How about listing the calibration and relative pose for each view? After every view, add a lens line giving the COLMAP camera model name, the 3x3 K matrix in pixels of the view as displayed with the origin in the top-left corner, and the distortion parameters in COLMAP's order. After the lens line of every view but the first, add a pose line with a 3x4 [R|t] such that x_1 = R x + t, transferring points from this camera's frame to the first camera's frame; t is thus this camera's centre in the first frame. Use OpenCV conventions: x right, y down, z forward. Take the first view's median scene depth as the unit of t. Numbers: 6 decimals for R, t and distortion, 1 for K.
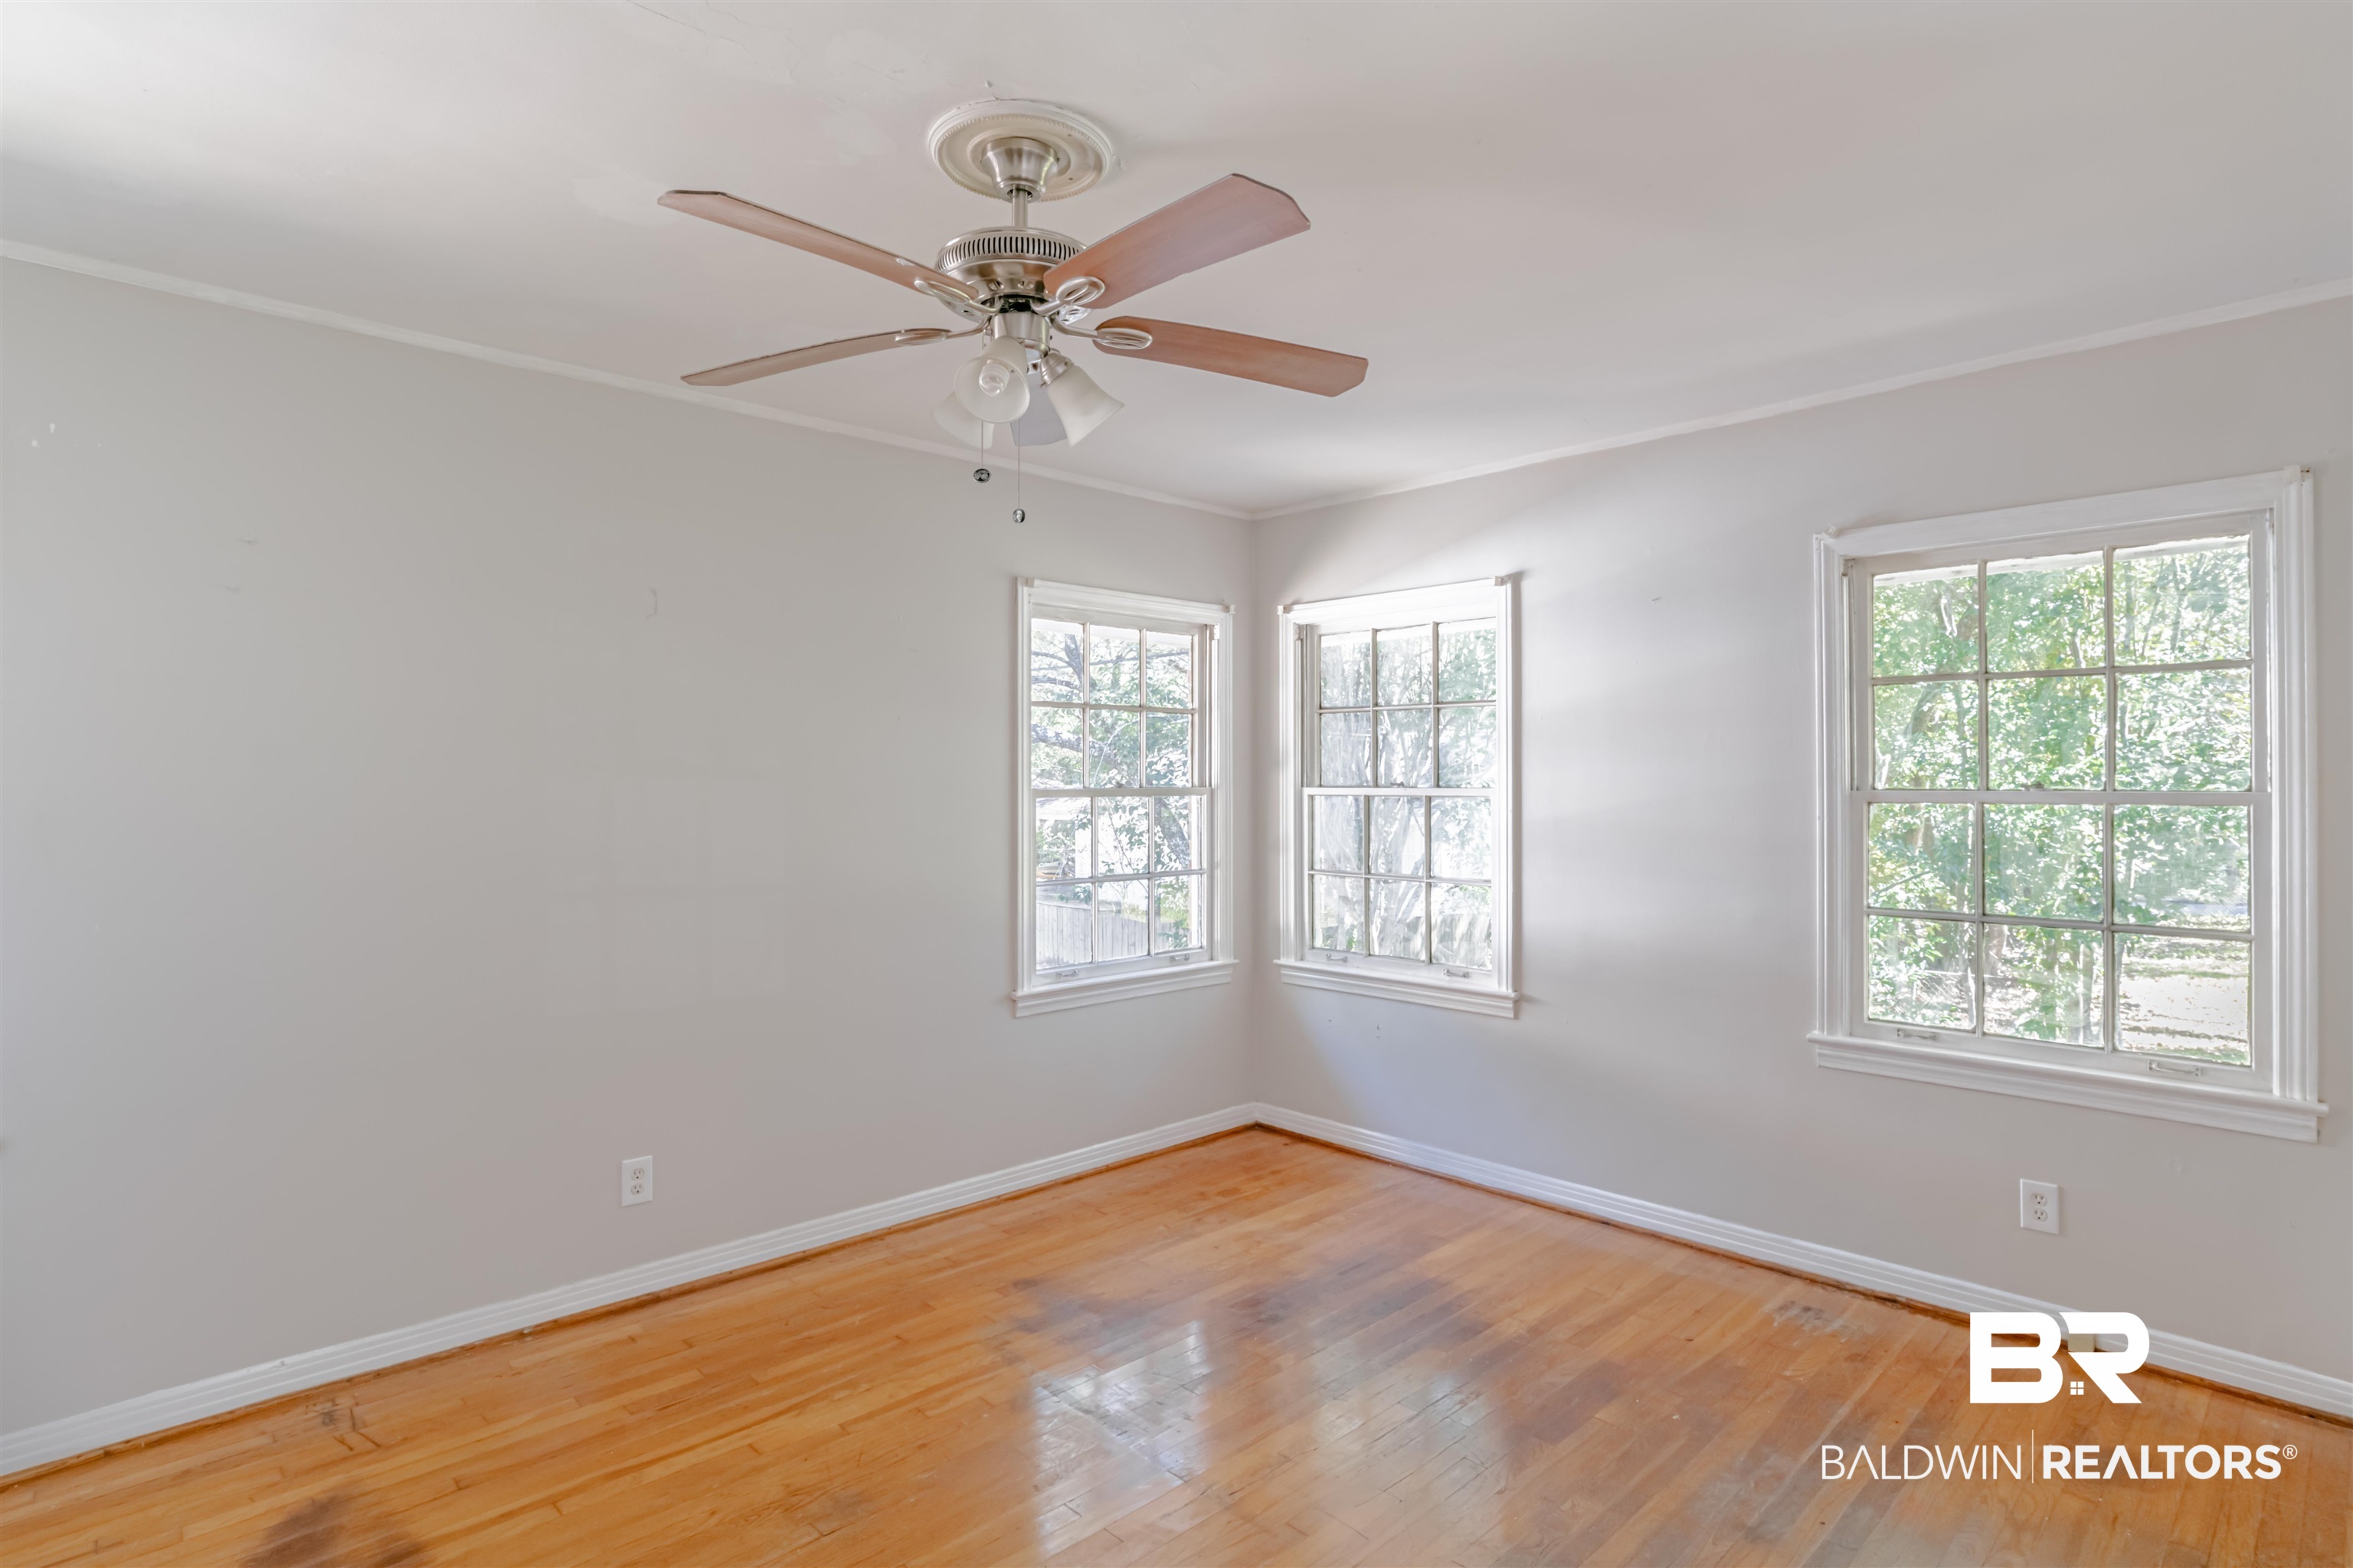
lens RADIAL K [[1193.7, 0, 1200.0], [0, 1193.7, 774.7], [0, 0, 1]] dist [-0.051569, 0.014657]
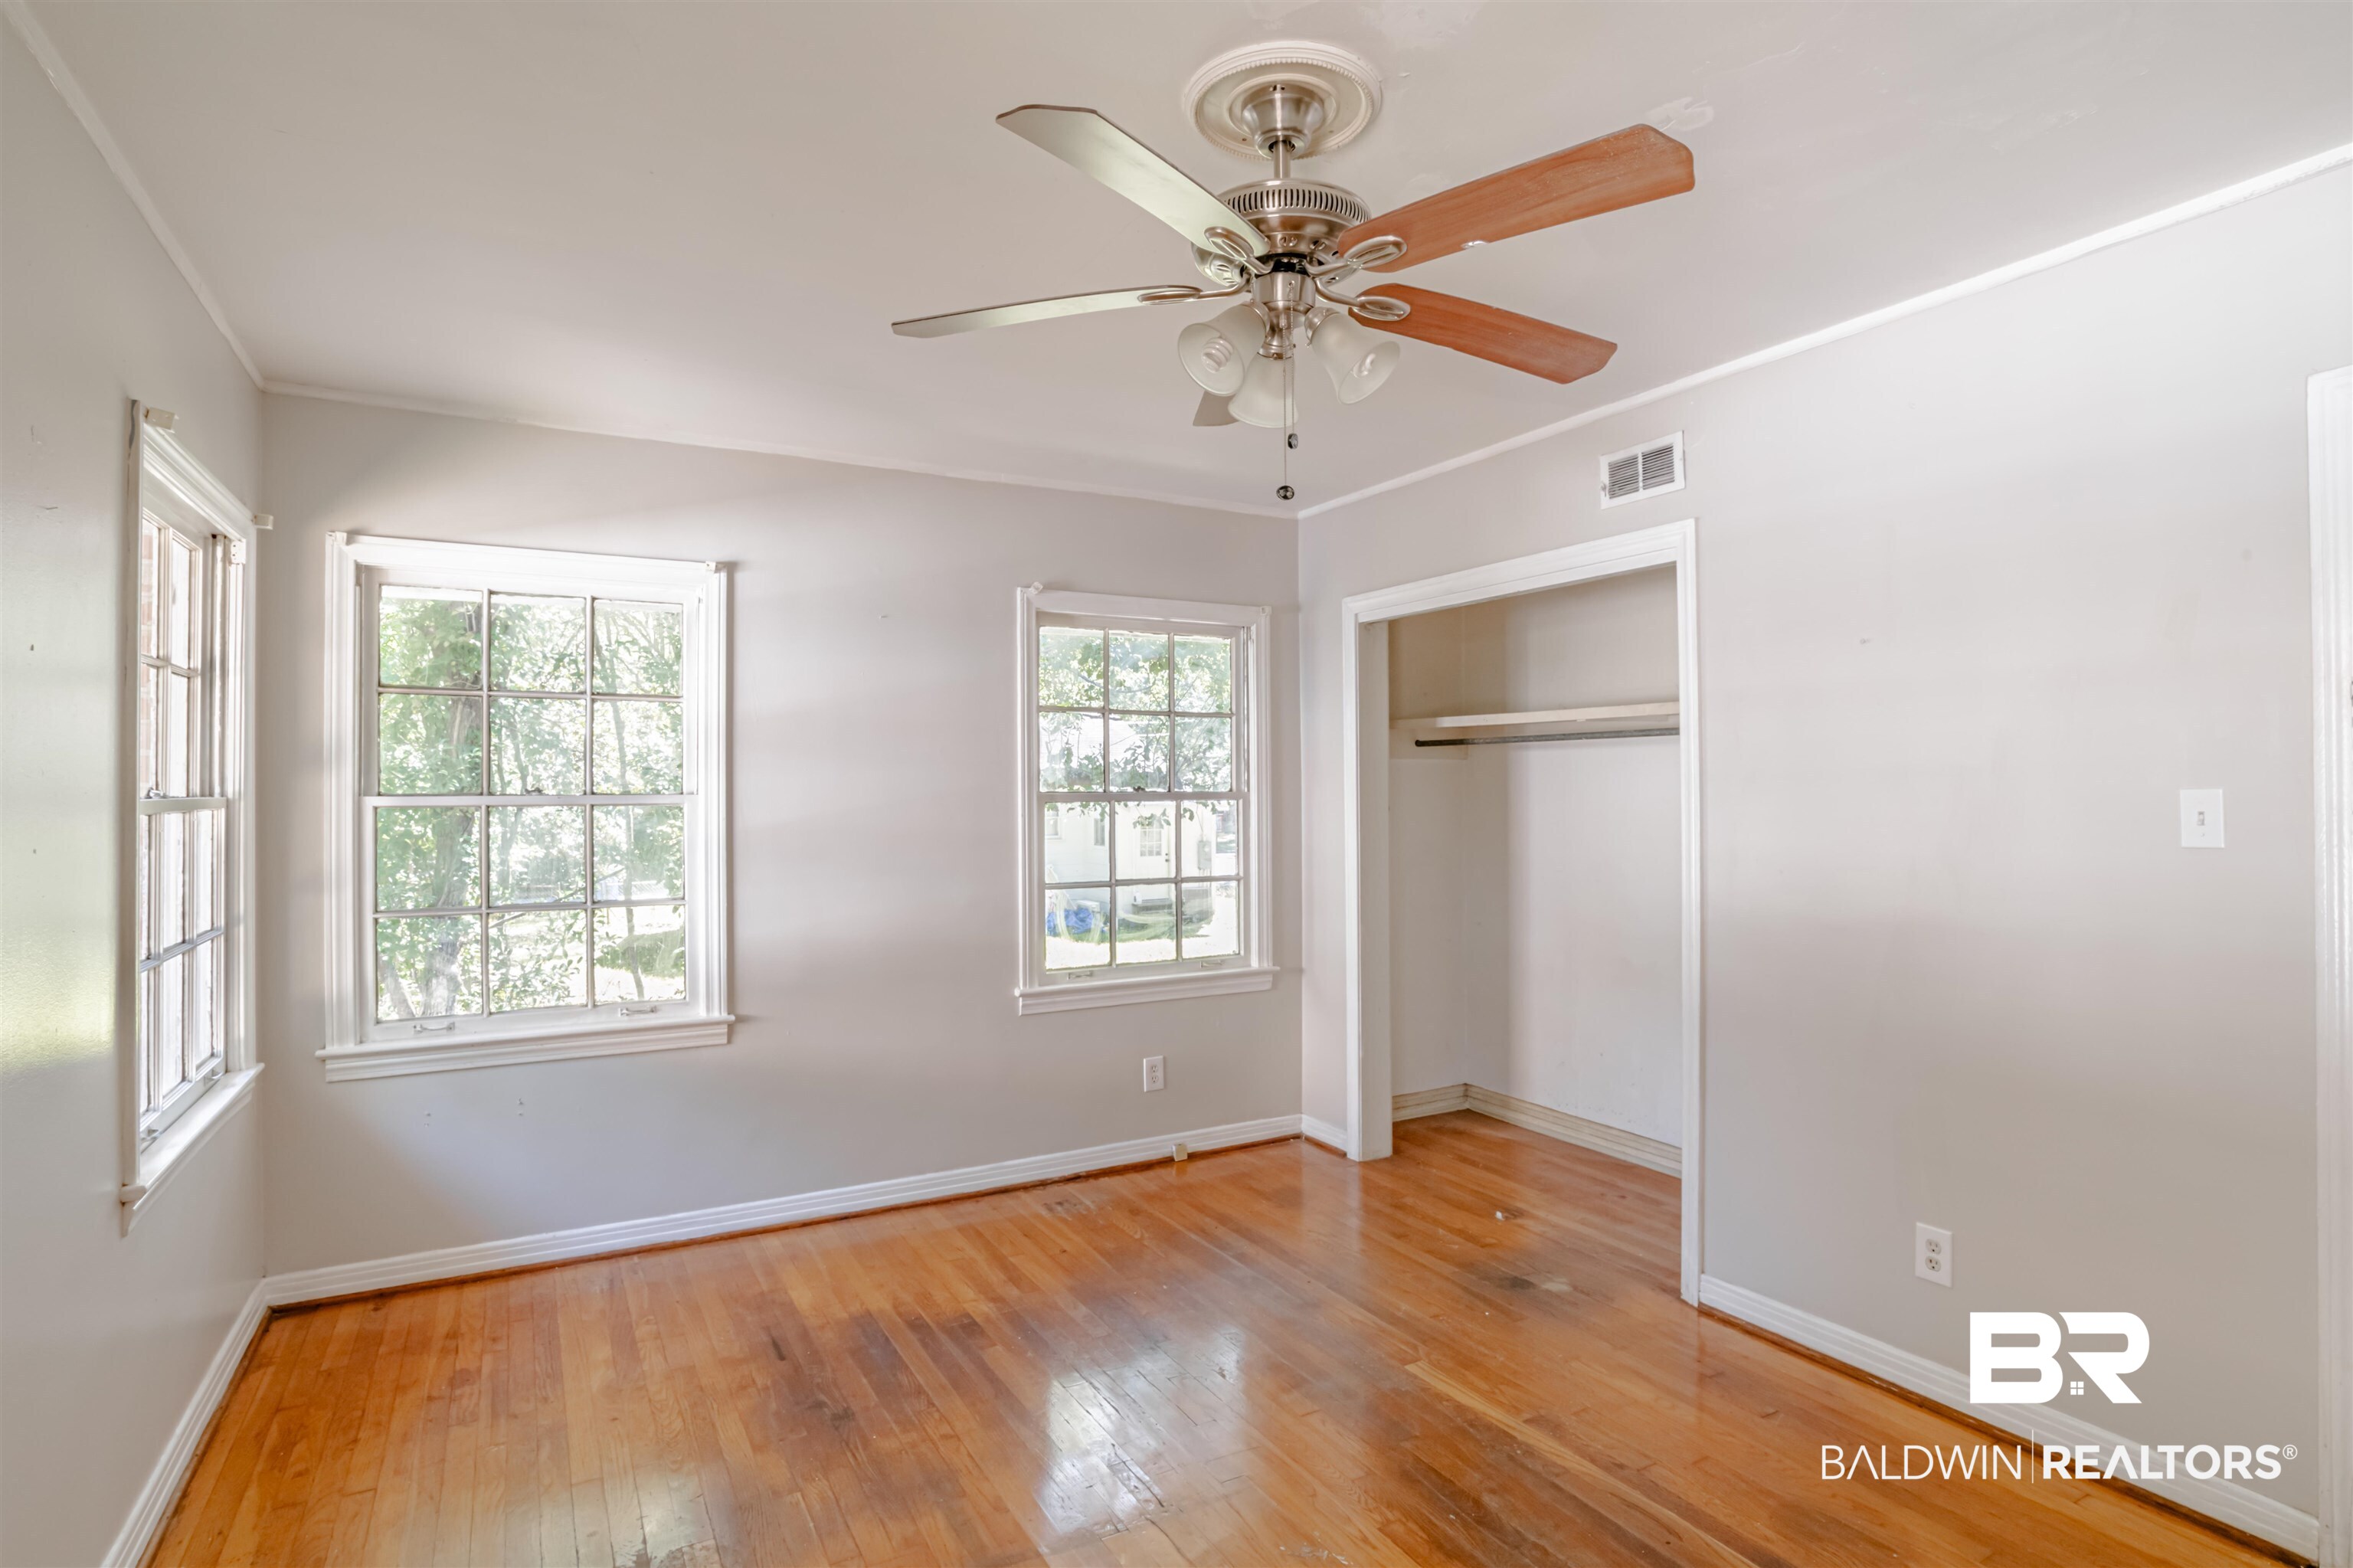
lens RADIAL K [[1193.7, 0, 1190.4], [0, 1193.7, 778.9], [0, 0, 1]] dist [-0.051569, 0.014657]
pose [[0.247803, 0.008534, 0.968773, -0.558692], [-0.001308, 0.999963, -0.008474, 0.007072], [-0.968809, 0.000833, 0.247805, 0.440311]]
